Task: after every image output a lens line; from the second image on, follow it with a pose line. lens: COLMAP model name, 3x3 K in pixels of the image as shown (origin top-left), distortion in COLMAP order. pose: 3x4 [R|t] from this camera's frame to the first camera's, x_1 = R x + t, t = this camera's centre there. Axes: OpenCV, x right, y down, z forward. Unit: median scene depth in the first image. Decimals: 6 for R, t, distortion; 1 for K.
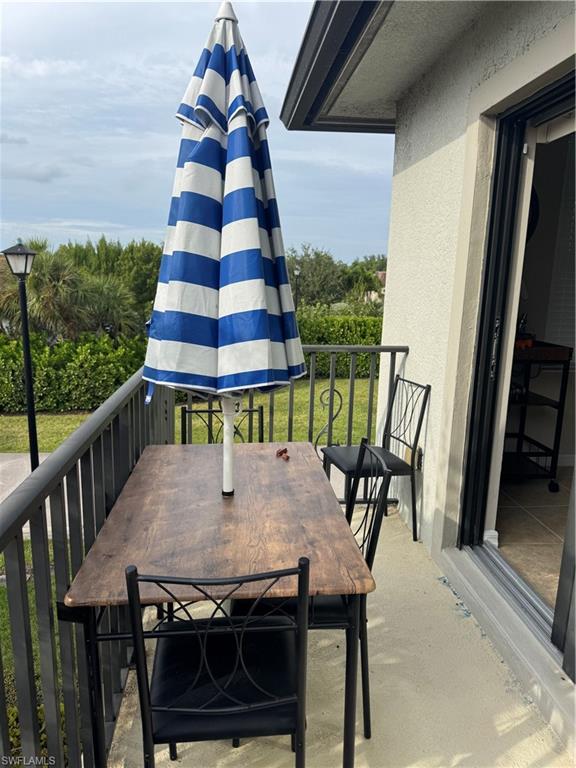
lens RADIAL K [[535.7, 0, 289.8], [0, 535.7, 388.1], [0, 0, 1]] dist [0.004940, -0.010968]
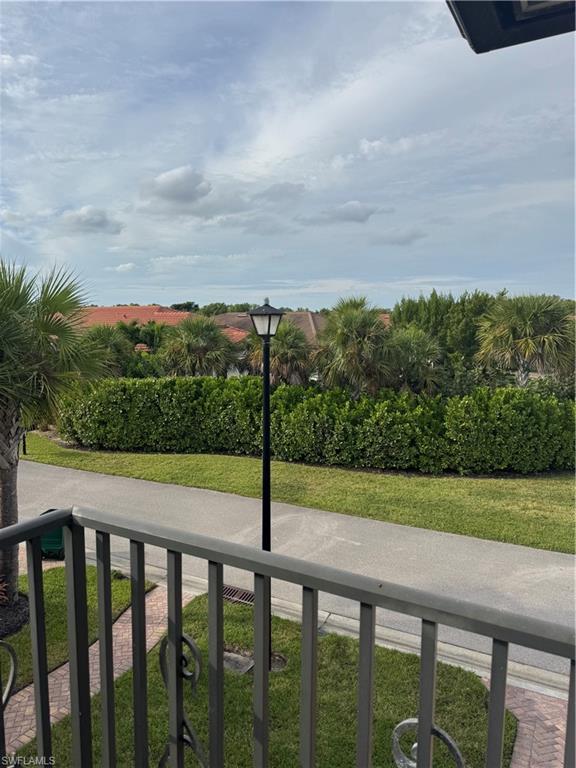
lens RADIAL K [[535.7, 0, 298.2], [0, 535.7, 388.9], [0, 0, 1]] dist [0.004940, -0.010968]
pose [[0.823521, 0.047491, -0.565295, 0.036690], [-0.099113, 0.993208, -0.060947, -0.028876], [0.558561, 0.106219, 0.822634, 0.113322]]
